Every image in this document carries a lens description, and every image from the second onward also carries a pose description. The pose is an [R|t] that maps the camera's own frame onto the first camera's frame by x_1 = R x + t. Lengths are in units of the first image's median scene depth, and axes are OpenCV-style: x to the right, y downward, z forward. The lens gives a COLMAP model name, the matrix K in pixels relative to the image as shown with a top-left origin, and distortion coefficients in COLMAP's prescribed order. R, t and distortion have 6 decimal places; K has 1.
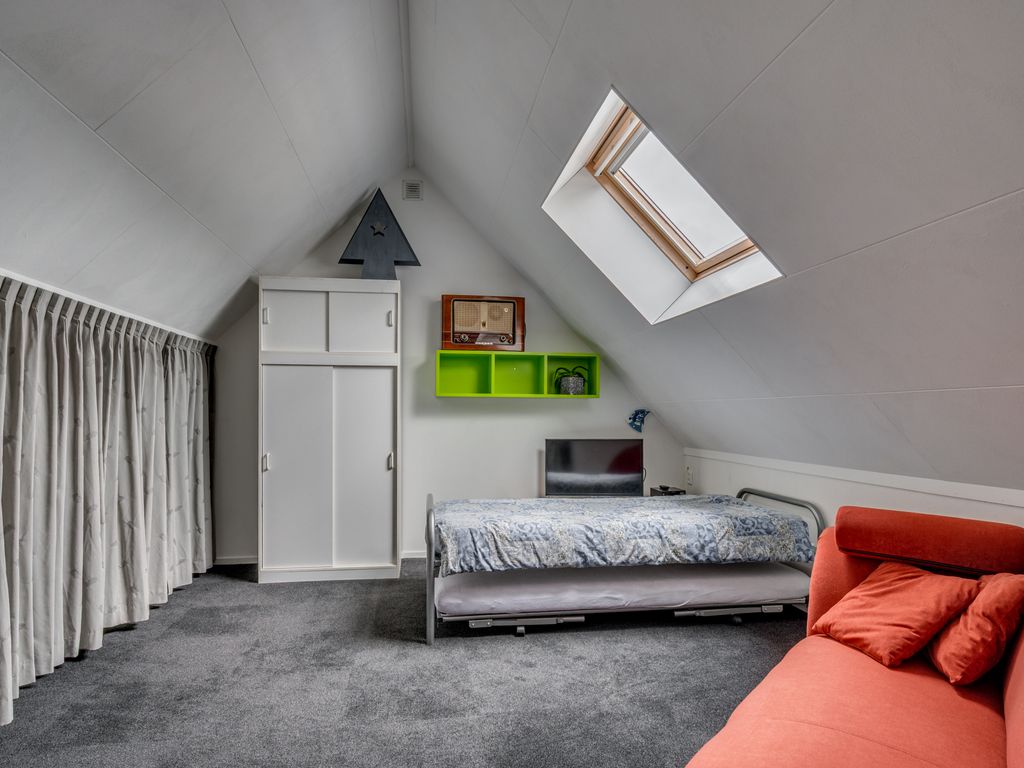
lens RADIAL K [[607.9, 0, 512.7], [0, 607.9, 410.7], [0, 0, 1]] dist [0.000713, 0.000265]
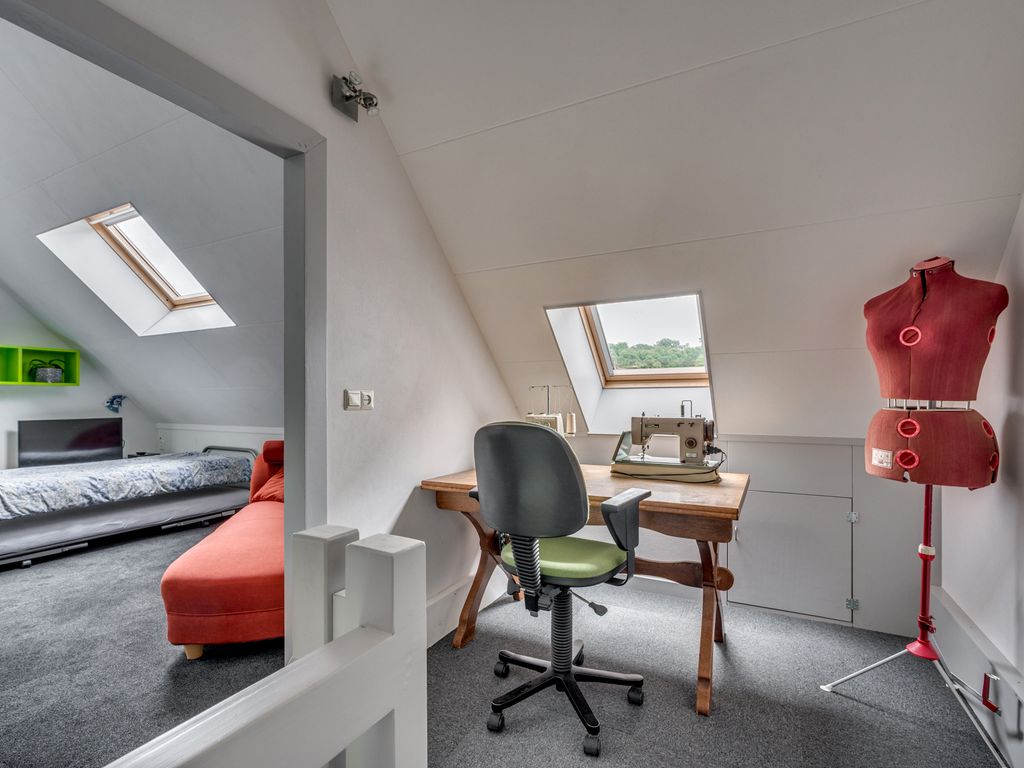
lens RADIAL K [[494.2, 0, 512.6], [0, 494.2, 397.6], [0, 0, 1]] dist [-0.000011, -0.000428]
pose [[0.590451, -0.003645, 0.807065, -0.225553], [0.002304, 0.999993, 0.002831, 0.003470], [-0.807070, 0.000188, 0.590455, -0.471314]]
